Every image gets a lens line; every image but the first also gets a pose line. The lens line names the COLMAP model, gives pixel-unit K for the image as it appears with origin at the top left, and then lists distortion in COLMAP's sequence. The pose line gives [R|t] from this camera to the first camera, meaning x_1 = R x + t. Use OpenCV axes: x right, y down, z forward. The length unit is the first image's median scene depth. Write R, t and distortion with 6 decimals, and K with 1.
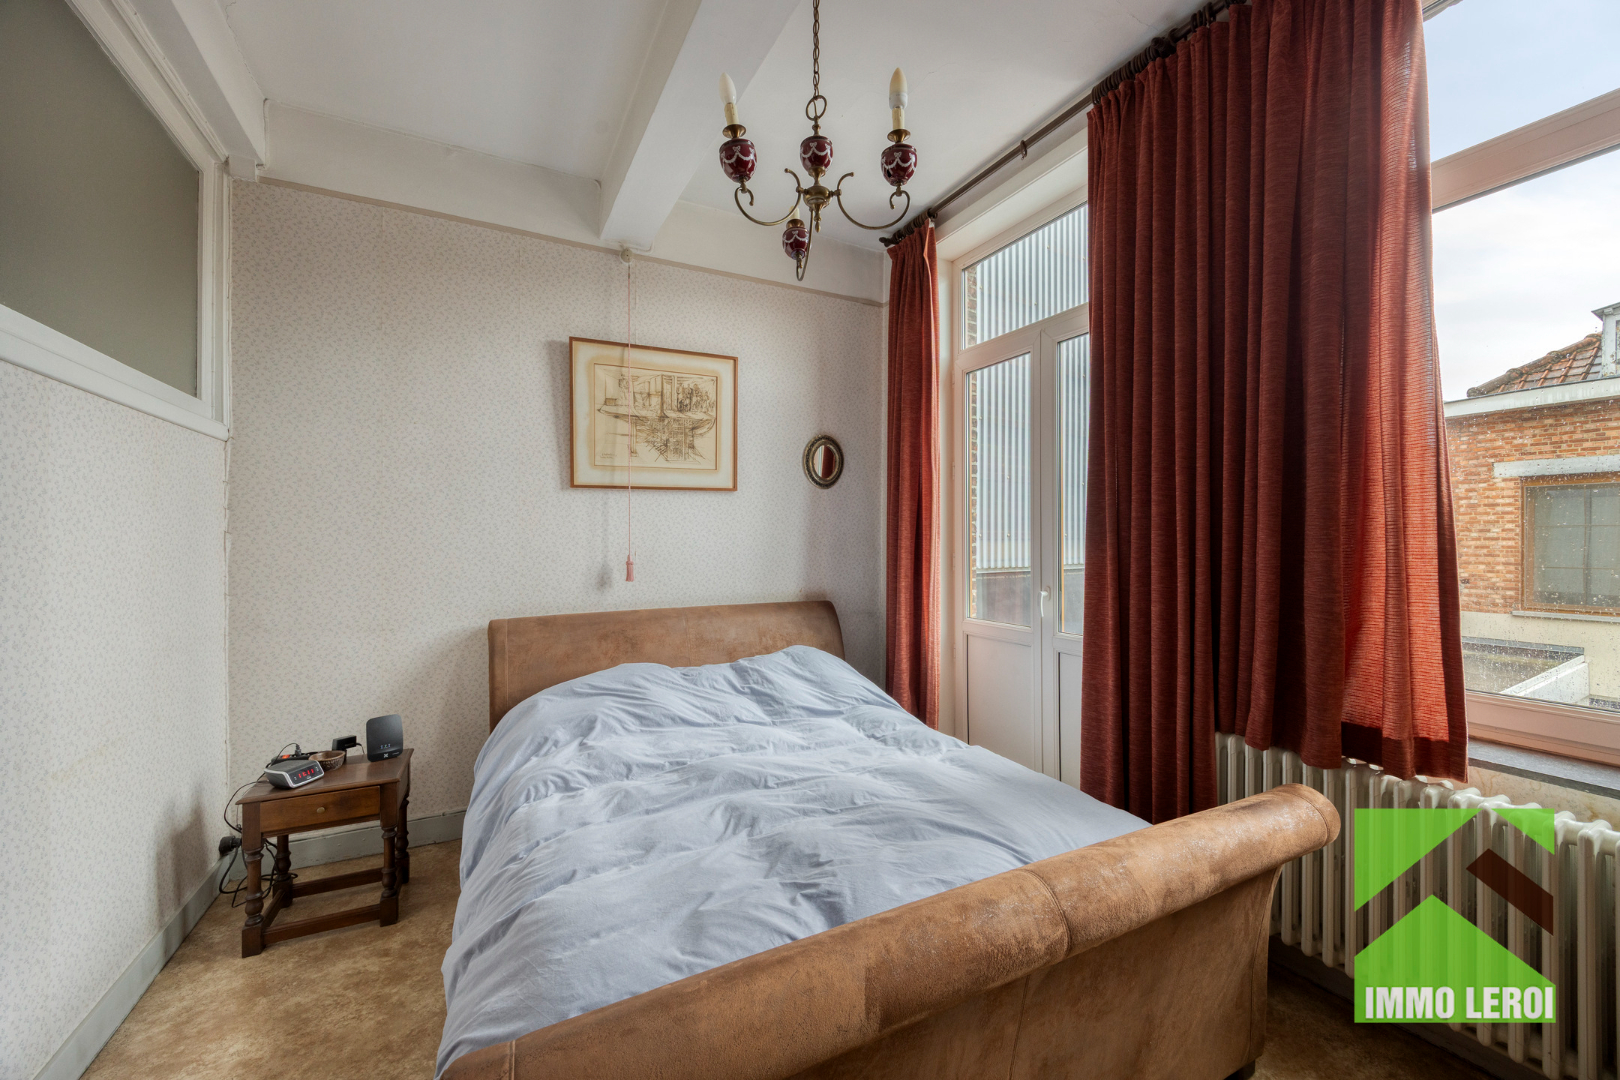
lens RADIAL K [[633.5, 0, 808.9], [0, 633.5, 542.1], [0, 0, 1]] dist [-0.012456, -0.000617]
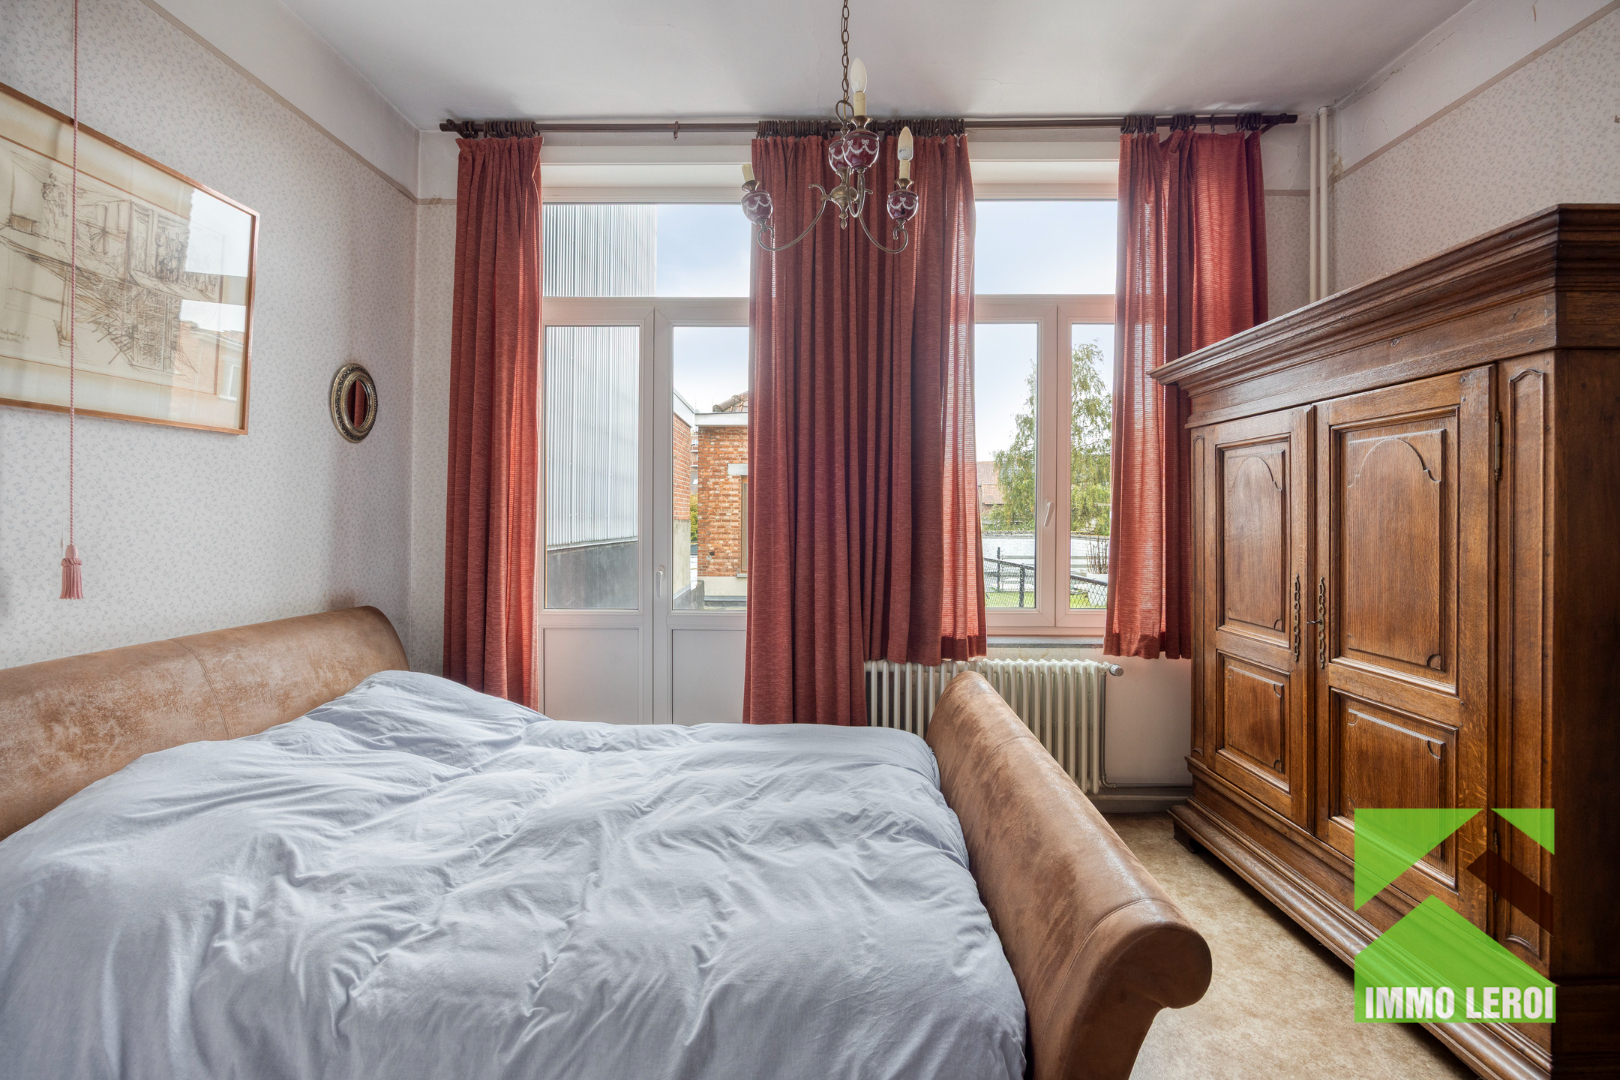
lens RADIAL K [[761.0, 0, 808.1], [0, 761.0, 528.0], [0, 0, 1]] dist [-0.016232, -0.000669]
pose [[0.459599, -0.003438, 0.888120, -0.538312], [-0.002532, 0.999983, 0.005181, 0.002341], [-0.888123, -0.004630, 0.459582, 0.217409]]
